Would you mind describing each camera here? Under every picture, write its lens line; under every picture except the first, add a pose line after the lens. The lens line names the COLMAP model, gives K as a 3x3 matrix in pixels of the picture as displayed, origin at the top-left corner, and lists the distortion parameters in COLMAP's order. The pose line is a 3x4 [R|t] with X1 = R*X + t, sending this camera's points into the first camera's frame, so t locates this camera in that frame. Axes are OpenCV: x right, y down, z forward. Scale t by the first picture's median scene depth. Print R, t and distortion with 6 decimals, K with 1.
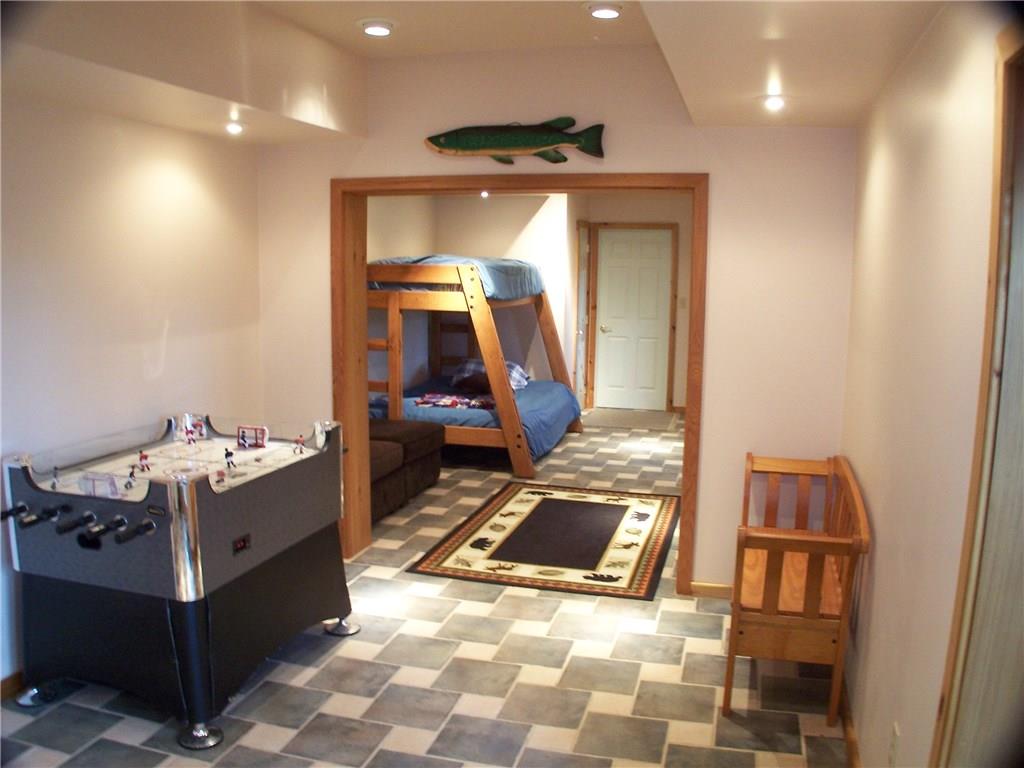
lens RADIAL K [[887.5, 0, 507.7], [0, 887.5, 392.0], [0, 0, 1]] dist [-0.239041, 0.100721]
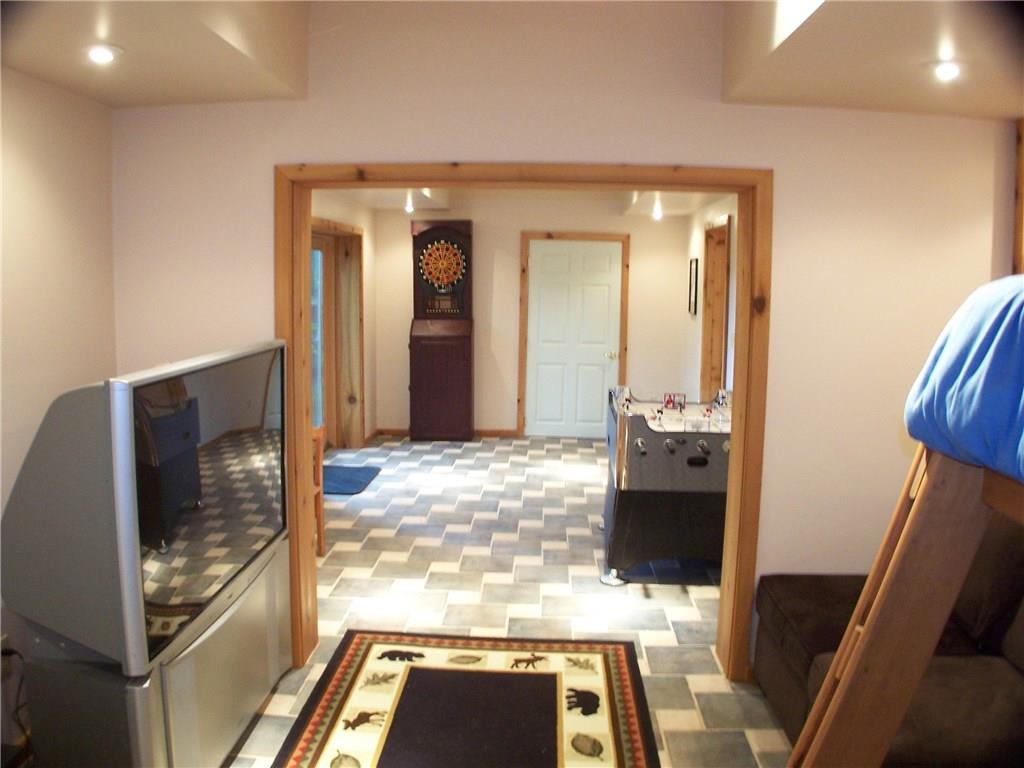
lens RADIAL K [[887.5, 0, 507.7], [0, 887.5, 392.0], [0, 0, 1]] dist [-0.239041, 0.100721]
pose [[-0.974888, 0.002645, -0.222678, 0.194262], [-0.057312, 0.963268, 0.262355, -0.250720], [0.215193, 0.268529, -0.938927, 1.748027]]
